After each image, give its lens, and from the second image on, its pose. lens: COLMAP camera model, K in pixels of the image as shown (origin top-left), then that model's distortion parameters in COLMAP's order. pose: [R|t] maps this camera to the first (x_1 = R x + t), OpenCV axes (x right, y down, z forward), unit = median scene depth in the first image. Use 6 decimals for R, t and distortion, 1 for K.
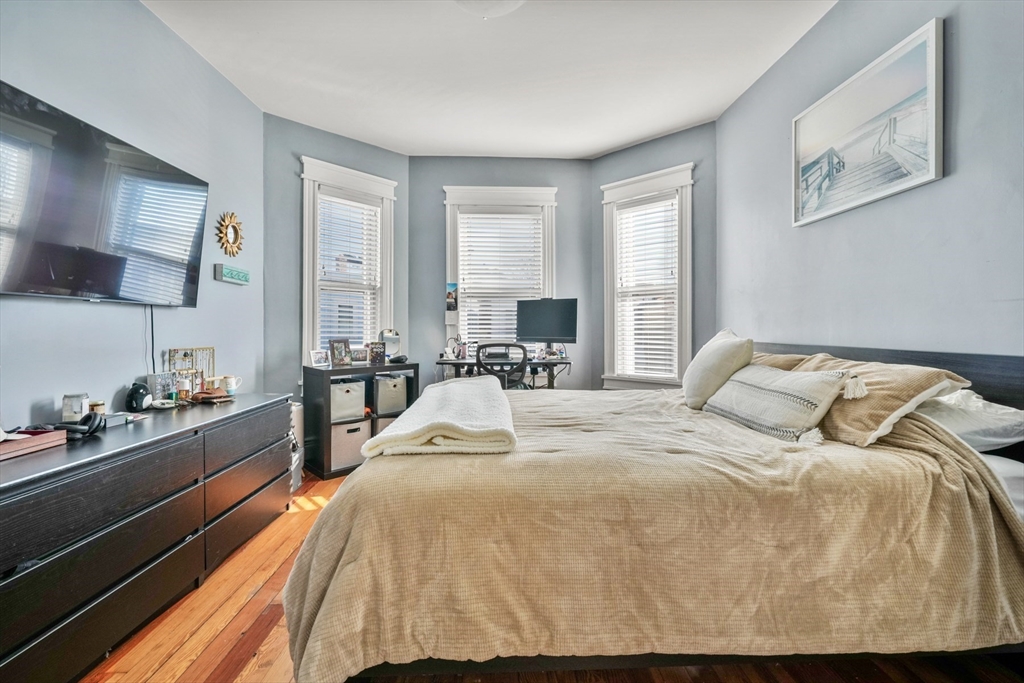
lens RADIAL K [[443.5, 0, 502.1], [0, 443.5, 327.3], [0, 0, 1]] dist [0.003511, -0.002495]
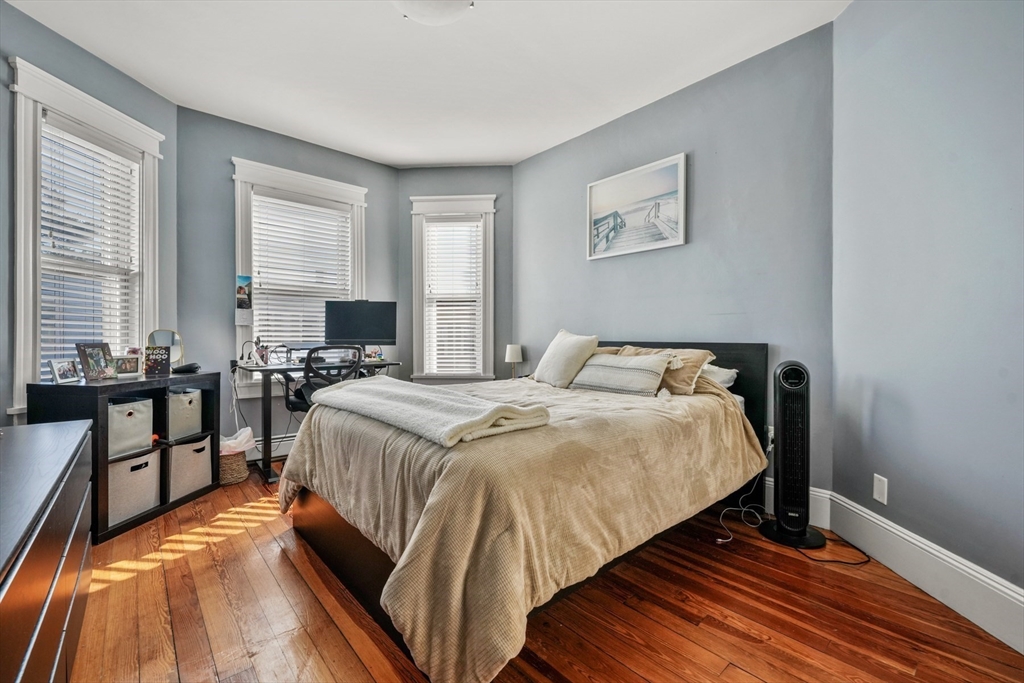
lens RADIAL K [[443.5, 0, 501.4], [0, 443.5, 340.4], [0, 0, 1]] dist [0.003511, -0.002495]
pose [[0.763494, -0.004200, 0.645802, -0.346372], [-0.002910, 0.999946, 0.009944, 0.015414], [-0.645809, -0.009471, 0.763441, 0.057661]]
